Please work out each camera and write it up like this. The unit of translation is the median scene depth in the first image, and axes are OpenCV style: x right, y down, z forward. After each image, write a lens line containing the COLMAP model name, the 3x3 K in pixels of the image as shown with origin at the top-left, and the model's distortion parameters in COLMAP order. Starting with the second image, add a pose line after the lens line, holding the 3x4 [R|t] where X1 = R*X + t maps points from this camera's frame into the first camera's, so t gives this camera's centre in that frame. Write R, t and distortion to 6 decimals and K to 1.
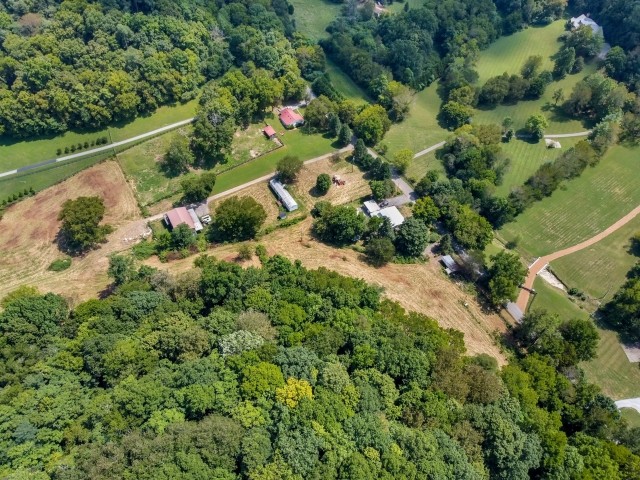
lens RADIAL K [[484.9, 0, 320.8], [0, 484.9, 239.9], [0, 0, 1]] dist [-0.000397, -0.006966]
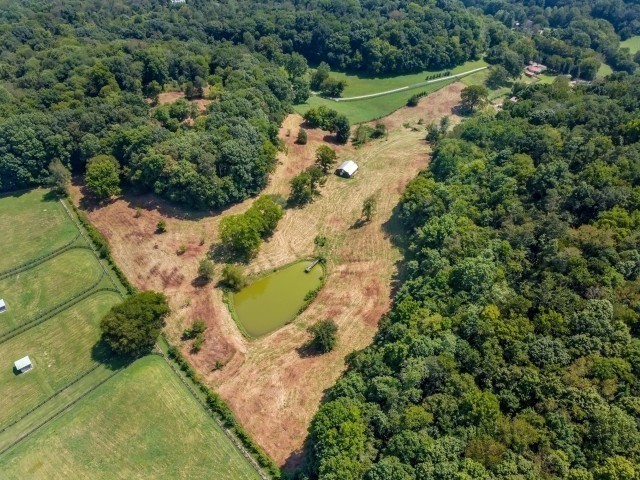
lens RADIAL K [[484.9, 0, 319.6], [0, 484.9, 241.3], [0, 0, 1]] dist [-0.000397, -0.006966]
pose [[0.996976, -0.051707, 0.058003, -1.025493], [0.063742, 0.971120, -0.229919, 0.724945], [-0.044440, 0.232921, 0.971480, -0.488007]]
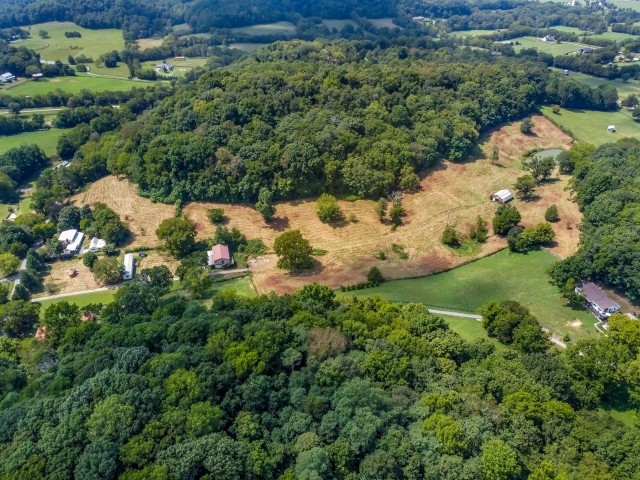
lens RADIAL K [[484.9, 0, 319.7], [0, 484.9, 243.3], [0, 0, 1]] dist [-0.000397, -0.006966]
pose [[-0.964801, -0.140331, 0.222409, -0.717570], [0.204757, 0.129858, 0.970161, -1.056909], [-0.165025, 0.981552, -0.096553, 0.952487]]
